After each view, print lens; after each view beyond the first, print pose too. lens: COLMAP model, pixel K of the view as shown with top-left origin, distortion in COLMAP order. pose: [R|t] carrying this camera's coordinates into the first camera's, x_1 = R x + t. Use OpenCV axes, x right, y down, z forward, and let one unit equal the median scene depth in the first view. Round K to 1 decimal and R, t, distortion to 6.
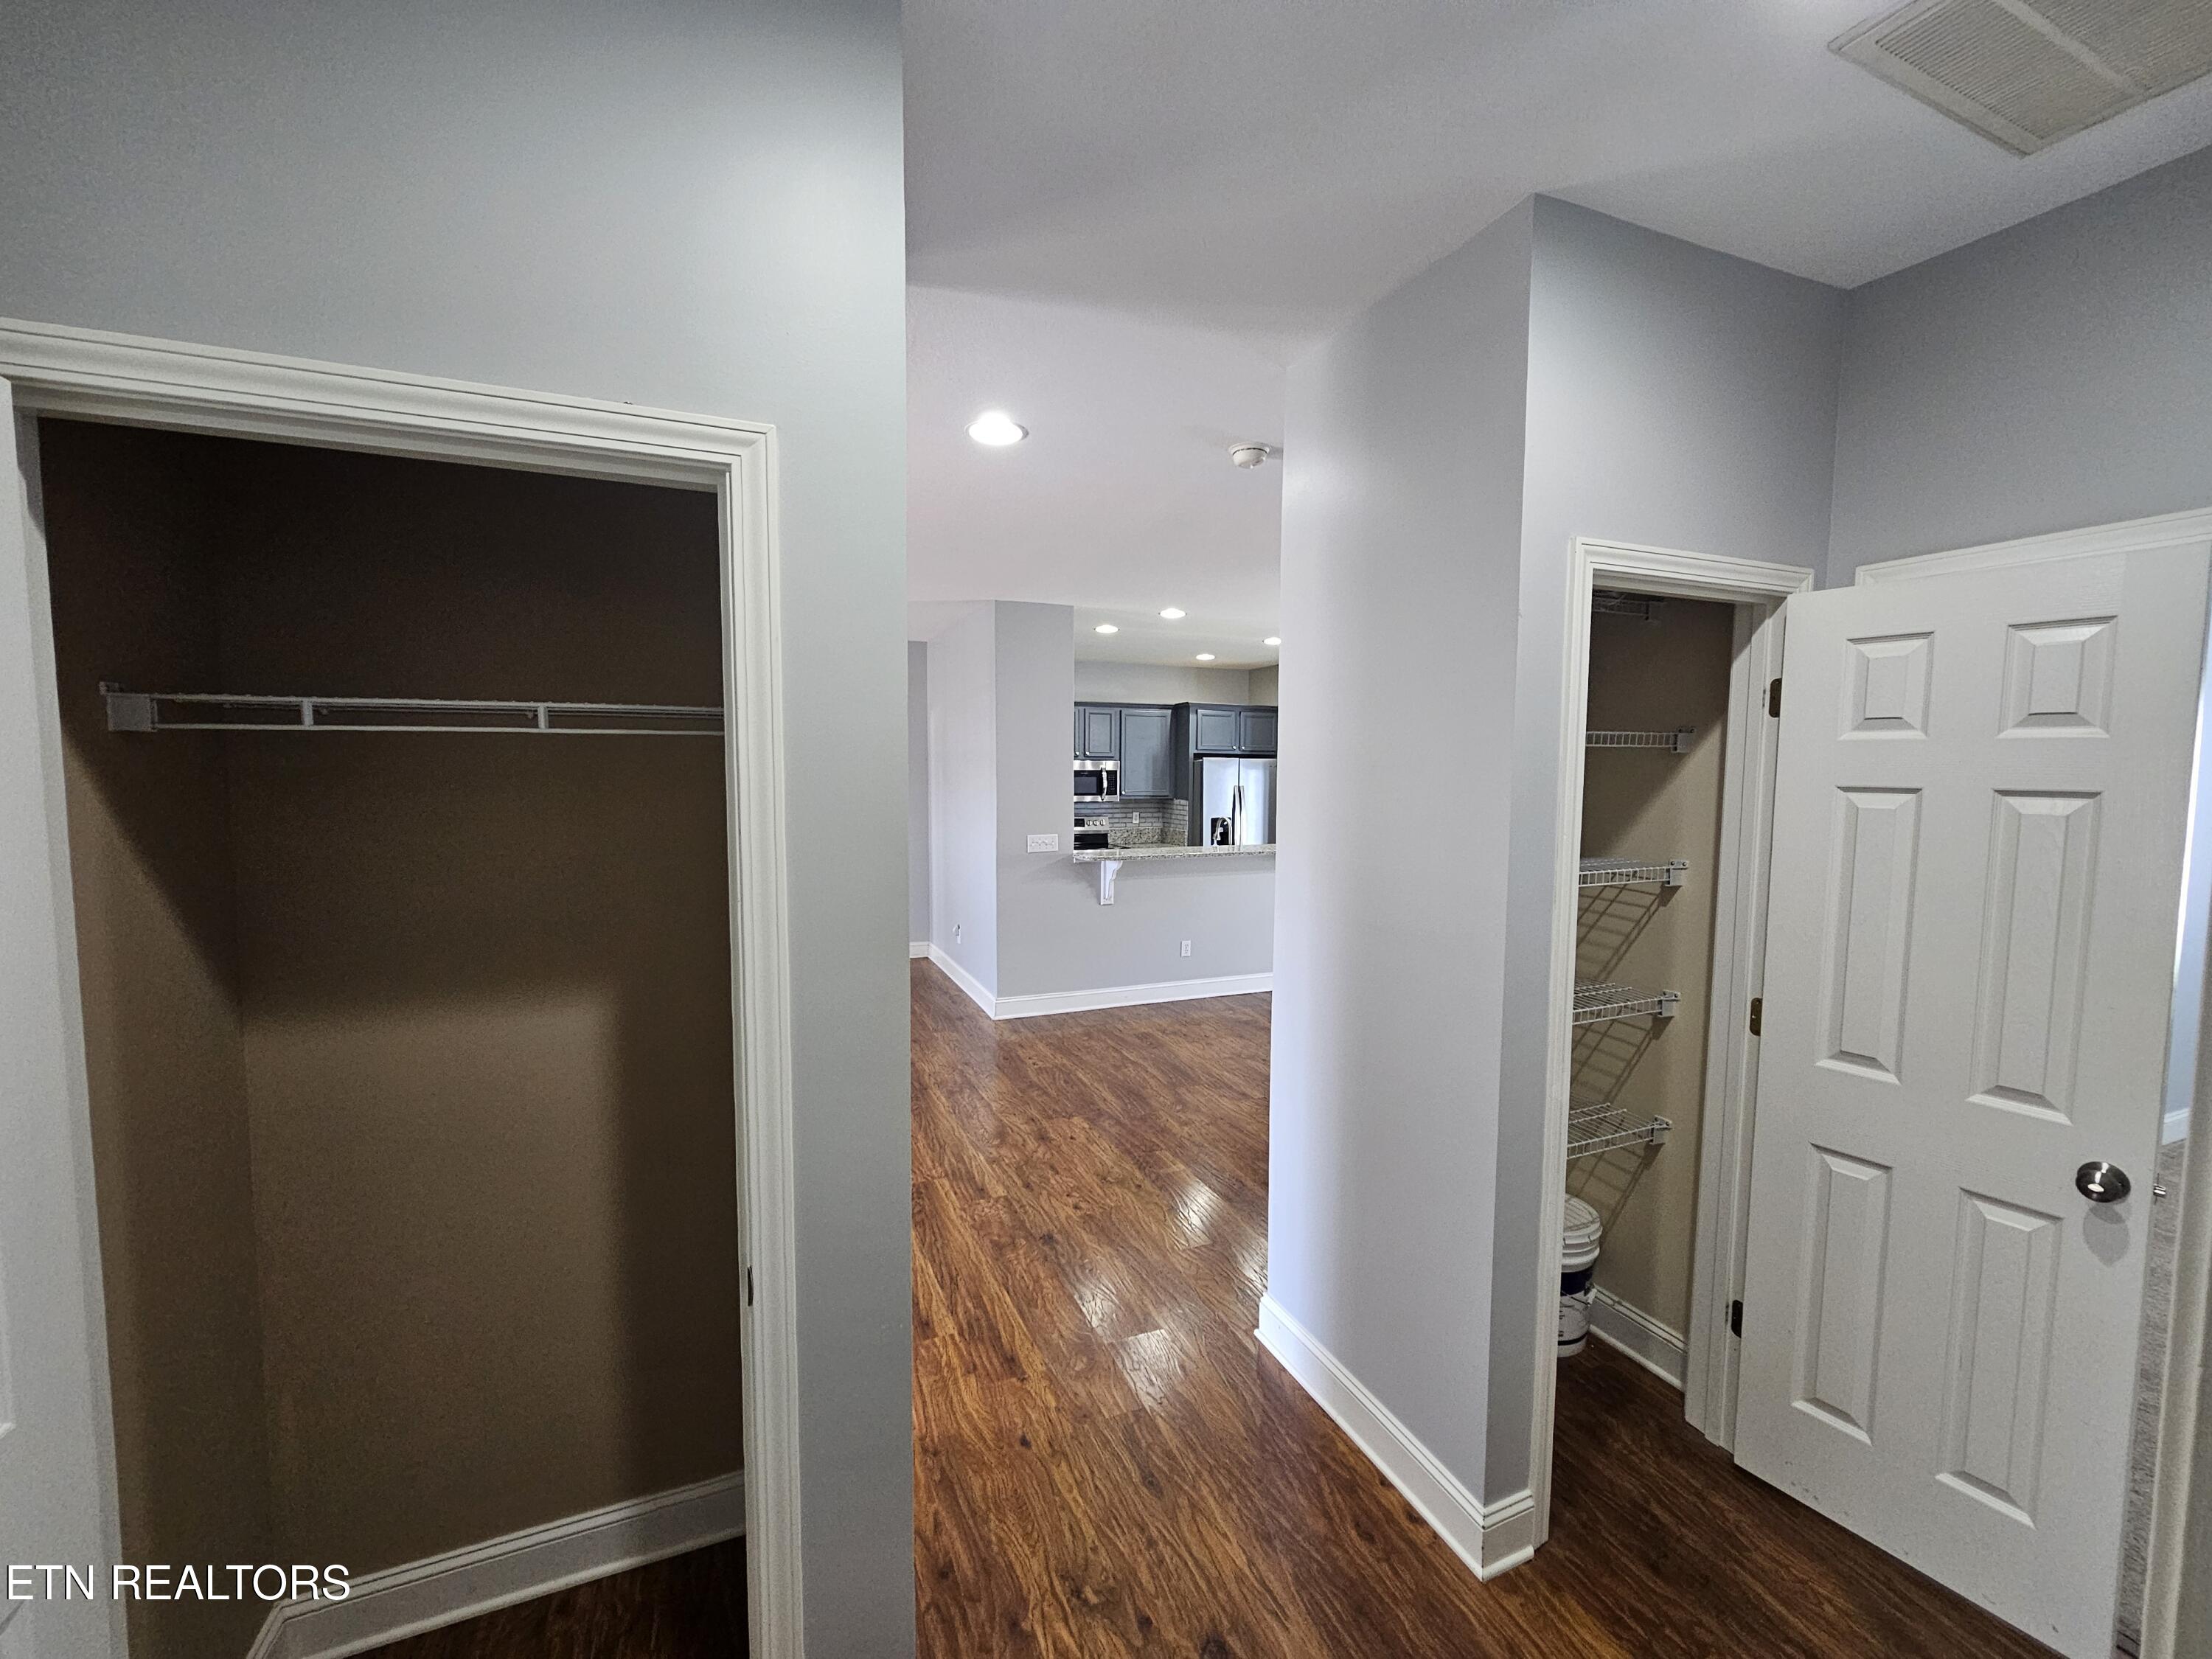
lens RADIAL K [[903.6, 0, 1109.1], [0, 903.6, 832.8], [0, 0, 1]] dist [-0.006335, 0.000871]
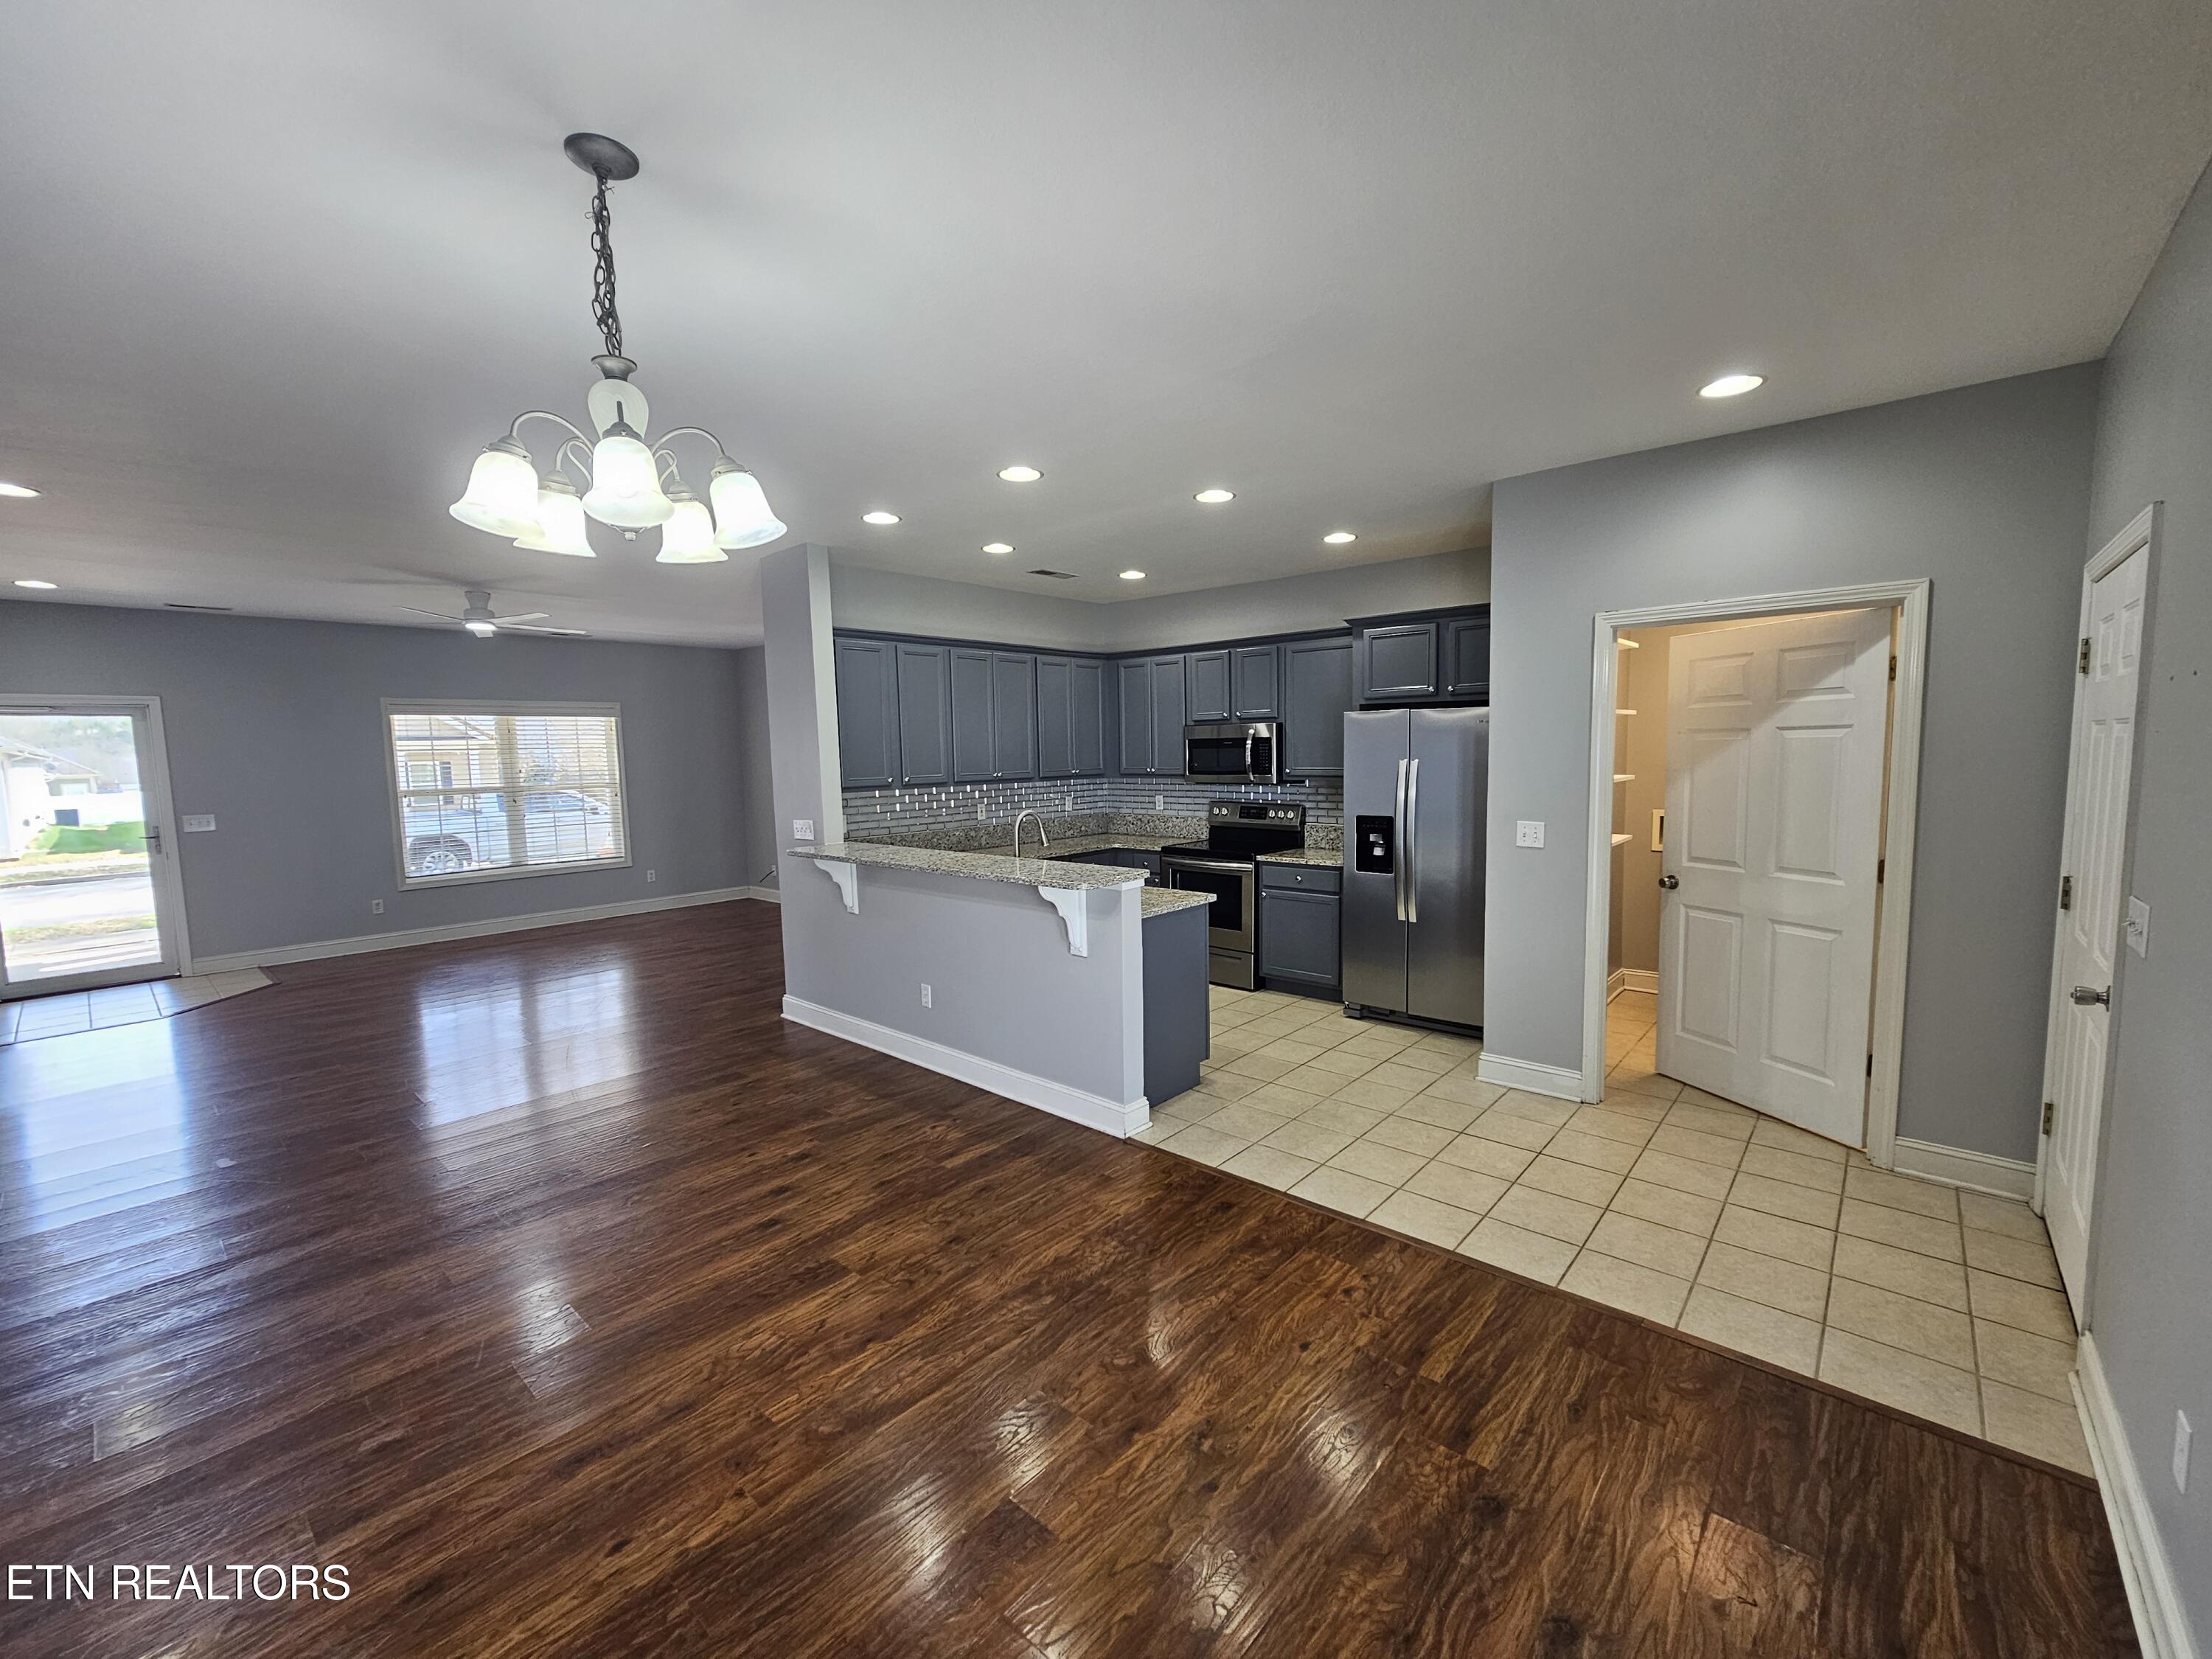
lens RADIAL K [[903.6, 0, 1109.1], [0, 903.6, 832.8], [0, 0, 1]] dist [-0.006335, 0.000871]
pose [[0.435567, 0.072559, -0.897227, 1.149948], [-0.041671, 0.997303, 0.060422, -0.069979], [0.899191, 0.011071, 0.437416, 1.232689]]
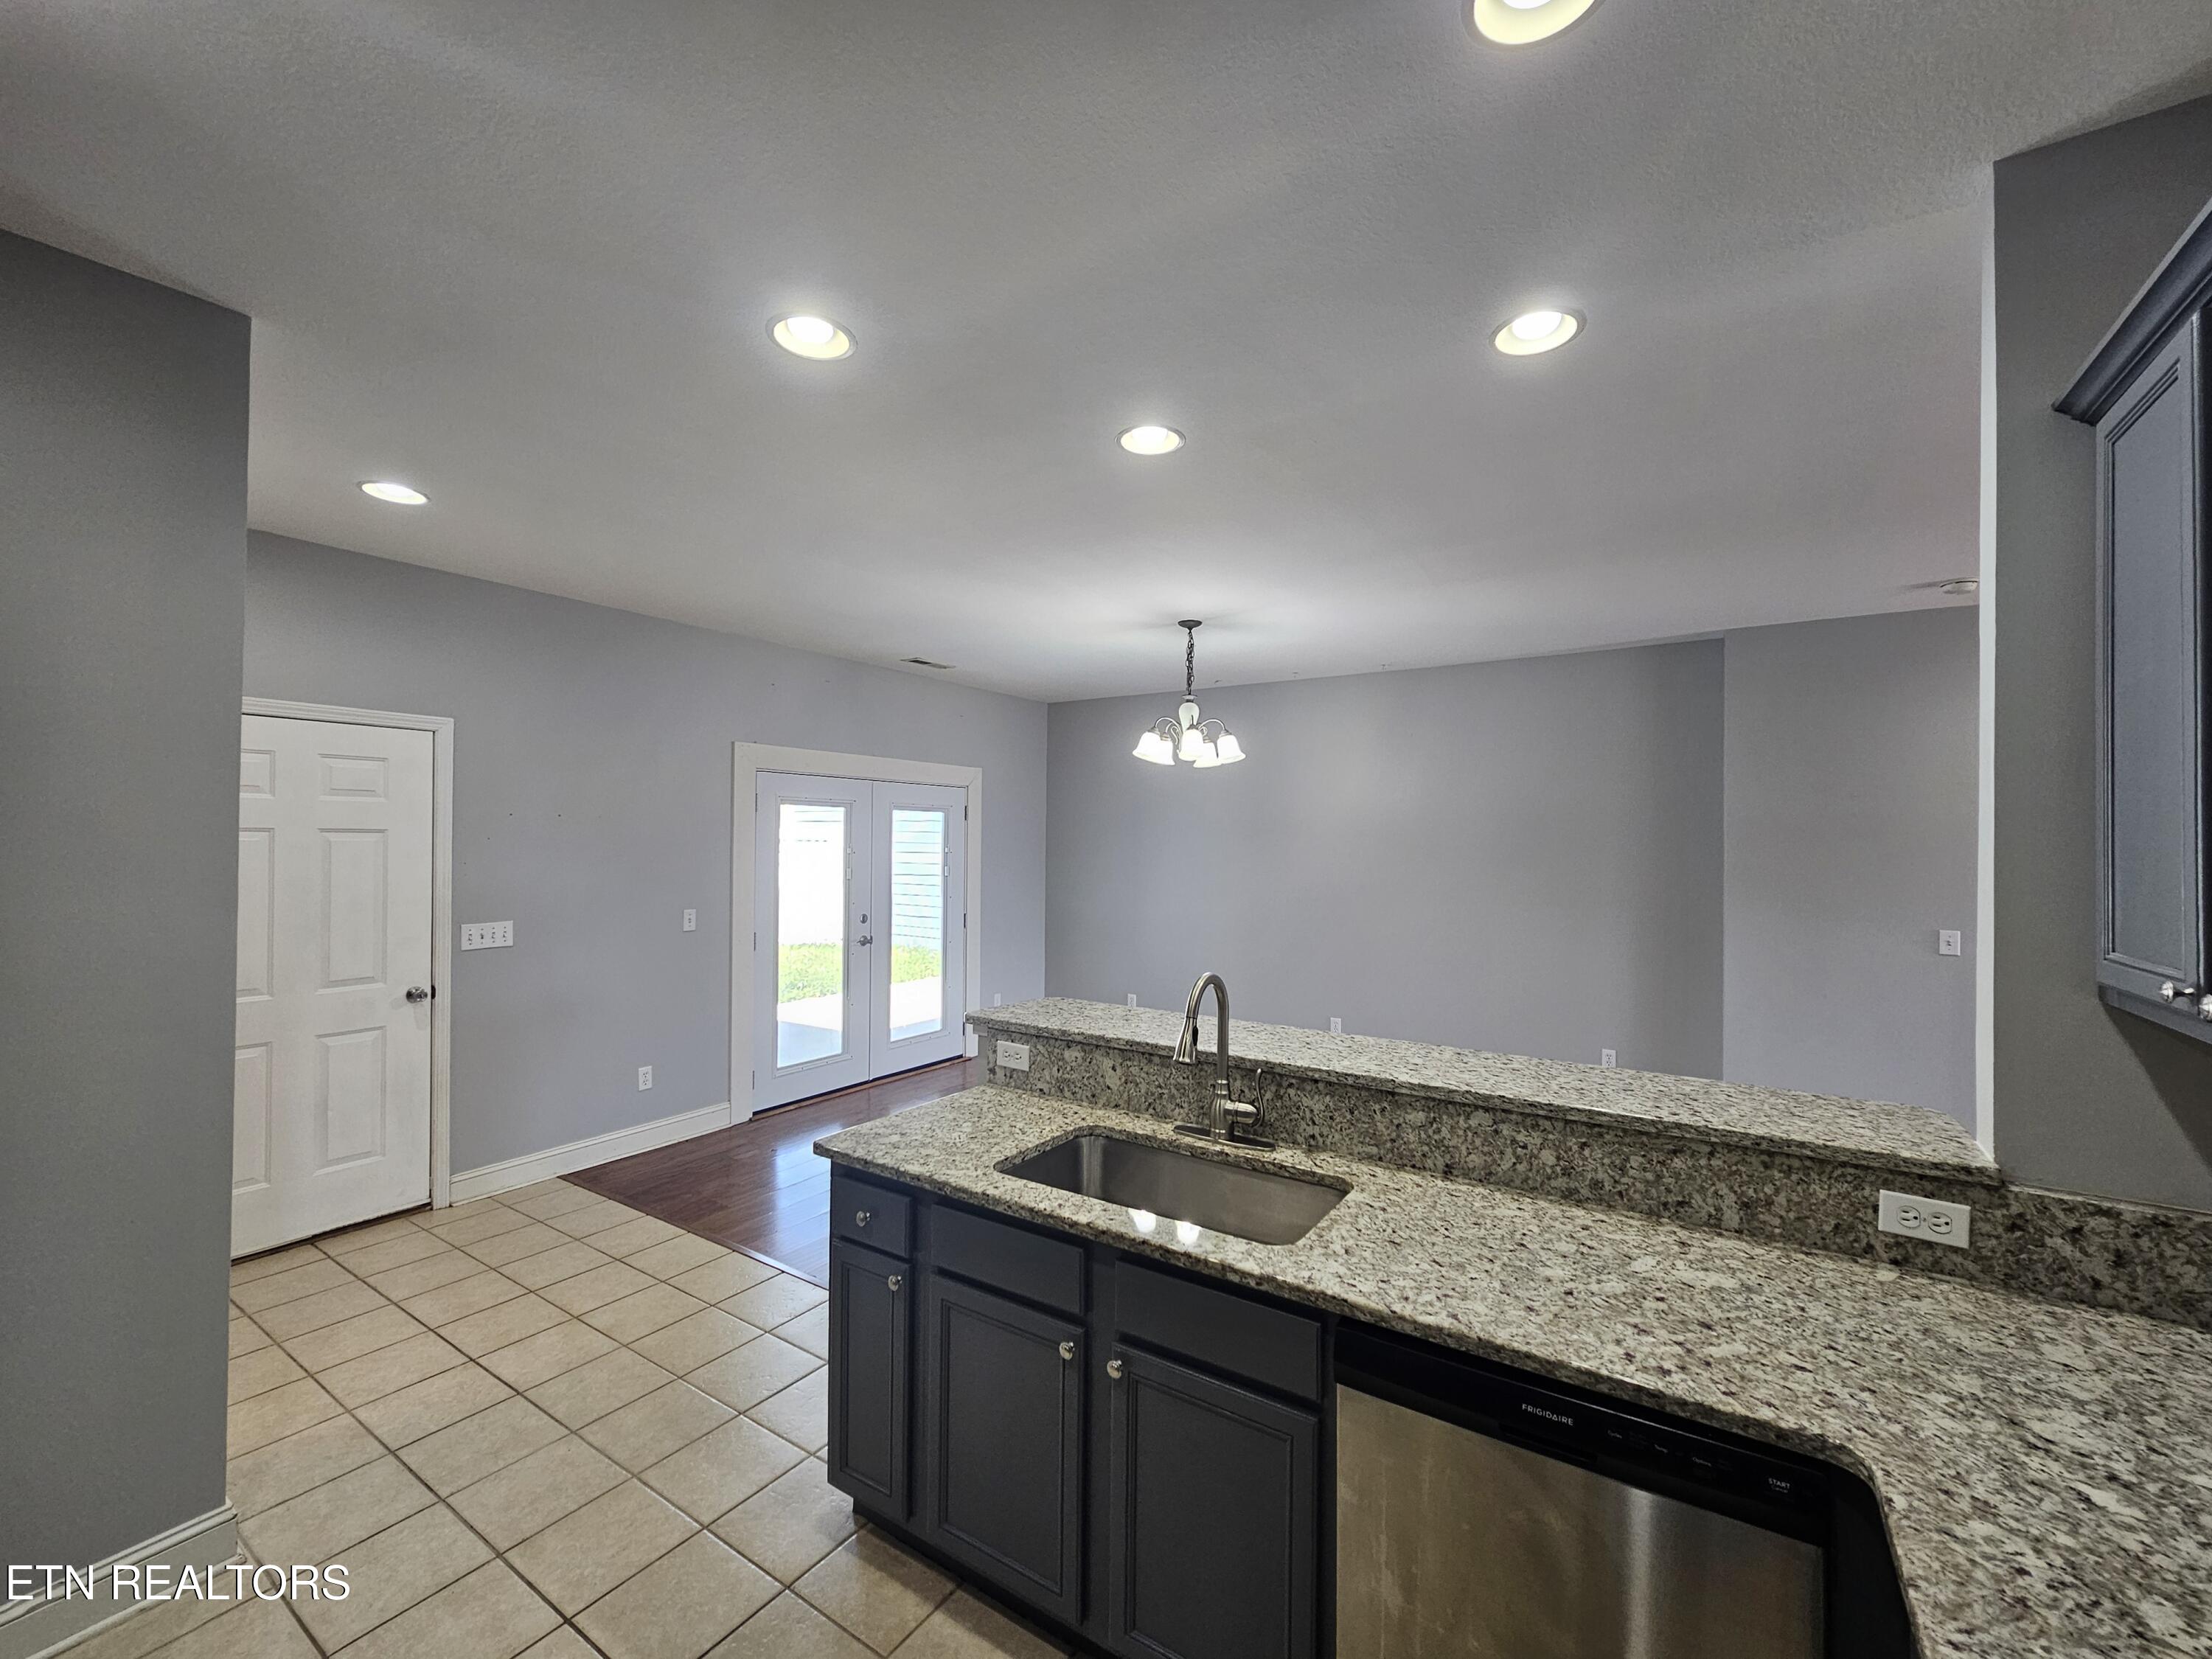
lens RADIAL K [[903.6, 0, 1109.1], [0, 903.6, 832.8], [0, 0, 1]] dist [-0.006335, 0.000871]
pose [[-0.553329, -0.001468, 0.832961, -0.167440], [0.046037, 0.998416, 0.032342, -0.119909], [-0.831689, 0.056242, -0.552385, 1.896075]]
